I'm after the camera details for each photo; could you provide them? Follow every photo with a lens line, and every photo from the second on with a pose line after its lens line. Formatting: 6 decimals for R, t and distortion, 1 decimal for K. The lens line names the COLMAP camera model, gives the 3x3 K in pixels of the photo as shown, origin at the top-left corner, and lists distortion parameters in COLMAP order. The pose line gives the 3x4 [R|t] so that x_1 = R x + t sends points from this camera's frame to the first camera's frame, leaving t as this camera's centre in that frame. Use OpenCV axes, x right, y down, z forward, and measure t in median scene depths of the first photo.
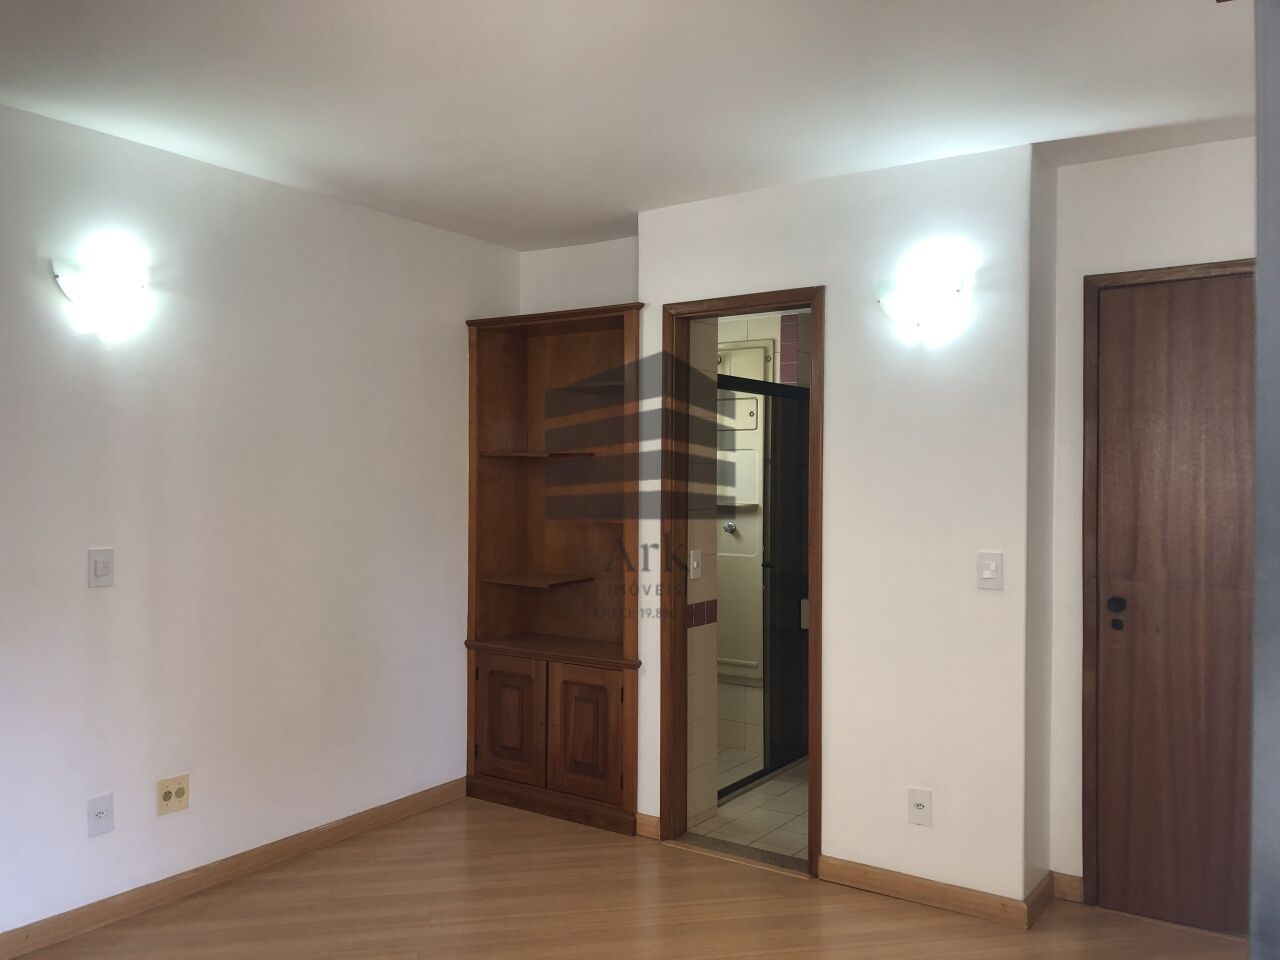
lens RADIAL K [[1047.2, 0, 642.5], [0, 1047.2, 462.3], [0, 0, 1]] dist [0.009819, -0.009211]
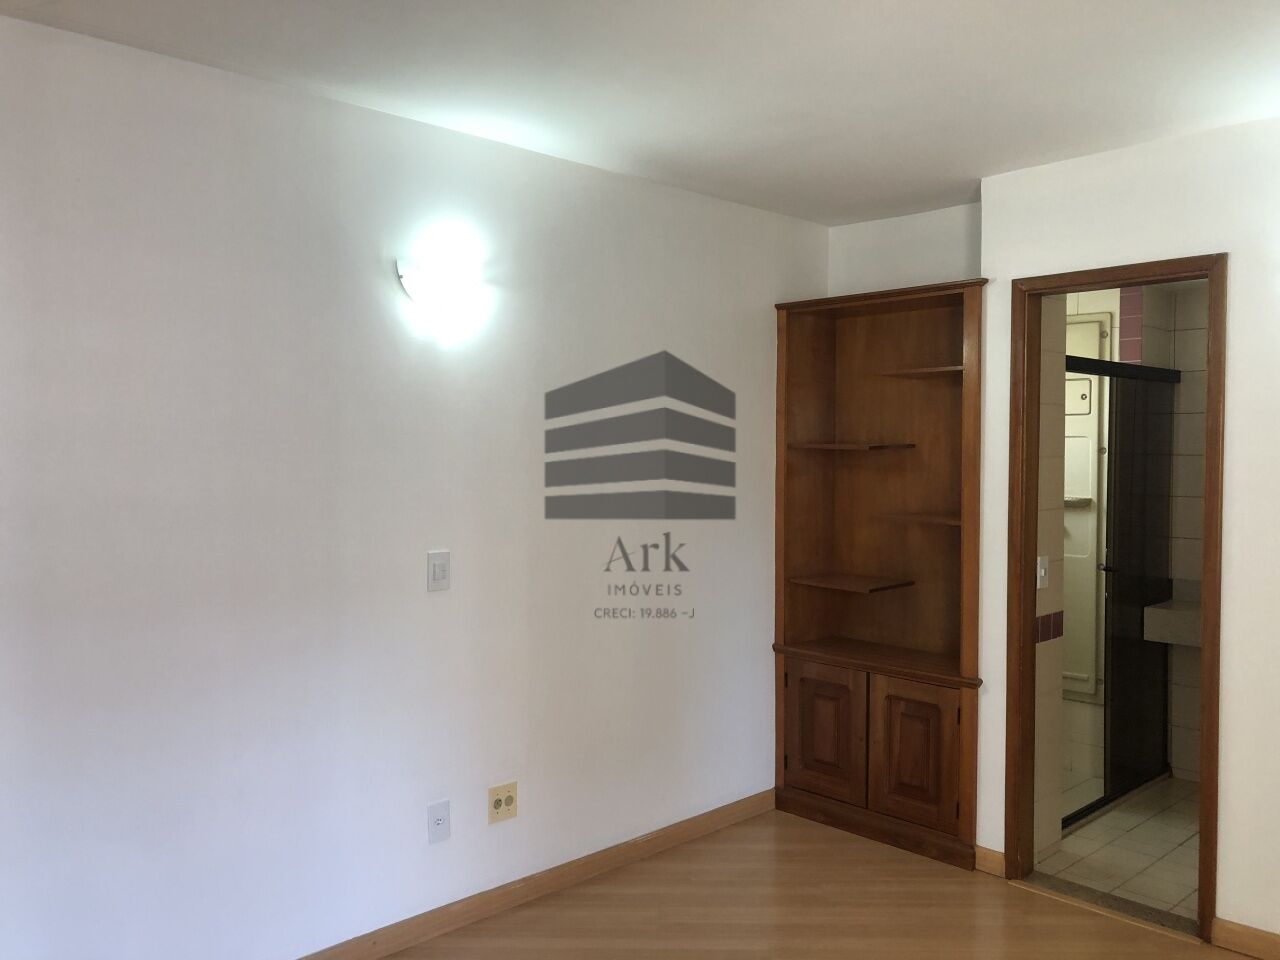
lens RADIAL K [[1047.2, 0, 642.5], [0, 1047.2, 462.3], [0, 0, 1]] dist [0.009819, -0.009211]
pose [[0.979900, -0.000178, -0.199487, -0.103931], [0.006004, 0.999573, 0.028602, -0.022992], [0.199397, -0.029225, 0.979483, 0.064858]]
